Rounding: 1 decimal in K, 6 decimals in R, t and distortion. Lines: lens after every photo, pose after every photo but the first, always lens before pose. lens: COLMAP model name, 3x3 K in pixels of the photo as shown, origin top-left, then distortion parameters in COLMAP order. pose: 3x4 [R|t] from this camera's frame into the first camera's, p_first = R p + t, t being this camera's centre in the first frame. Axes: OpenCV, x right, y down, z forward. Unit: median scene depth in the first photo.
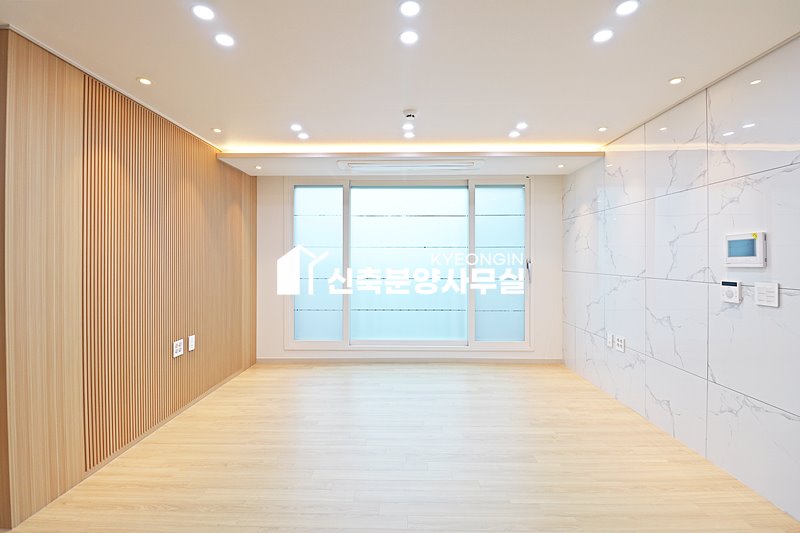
lens RADIAL K [[368.8, 0, 400.2], [0, 368.8, 258.5], [0, 0, 1]] dist [-0.005980, -0.010063]
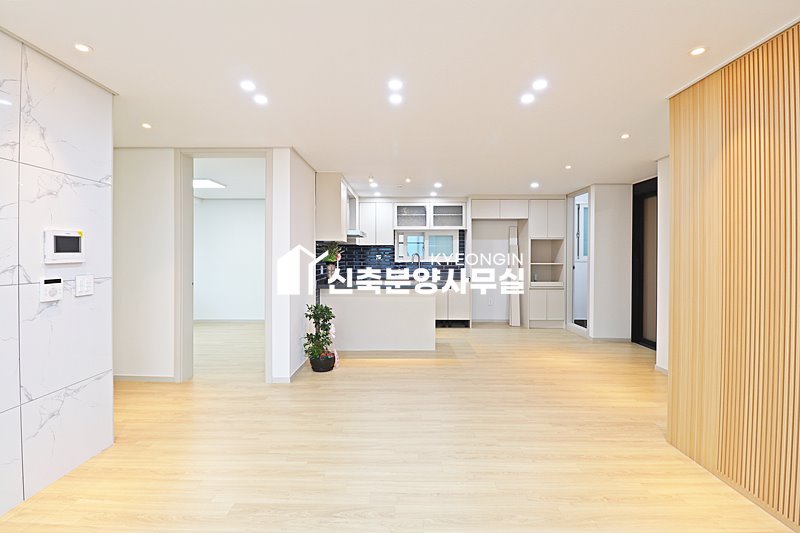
lens RADIAL K [[368.8, 0, 396.9], [0, 368.8, 259.8], [0, 0, 1]] dist [-0.005980, -0.010063]
pose [[-0.999997, -0.002295, -0.000486, 0.008607], [-0.002301, 0.999936, 0.011097, 0.001060], [0.000460, 0.011098, -0.999938, 1.208382]]
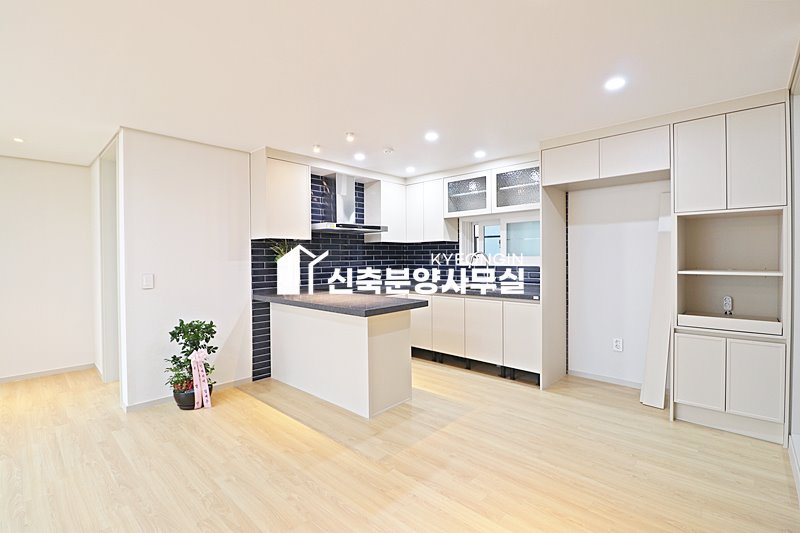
lens RADIAL K [[368.8, 0, 398.8], [0, 368.8, 259.5], [0, 0, 1]] dist [-0.005980, -0.010063]
pose [[-0.742593, -0.000866, 0.669742, -0.761941], [0.007849, 0.999919, 0.009996, -0.002085], [-0.669697, 0.012680, -0.742526, 0.344648]]
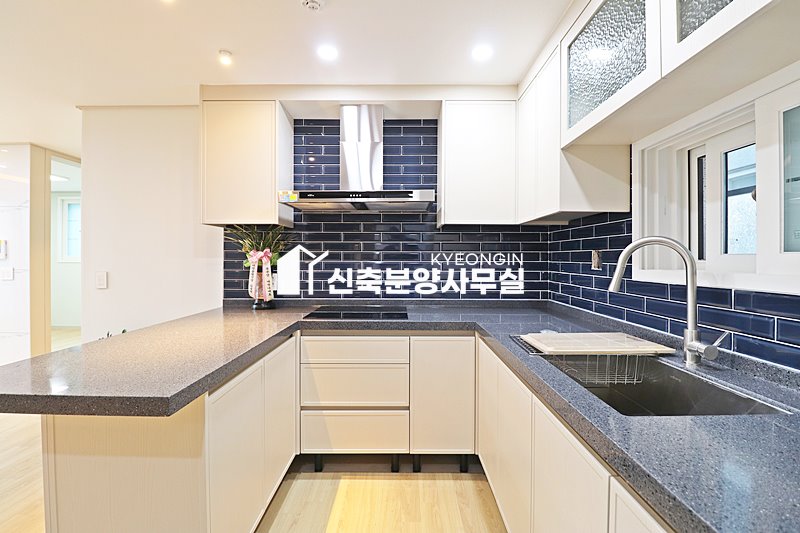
lens RADIAL K [[368.8, 0, 396.2], [0, 368.8, 263.5], [0, 0, 1]] dist [-0.005980, -0.010063]
pose [[-0.009922, -0.013327, 0.999862, -0.479695], [-0.004186, 0.999903, 0.013286, 0.008161], [-0.999942, -0.004054, -0.009977, -0.541209]]
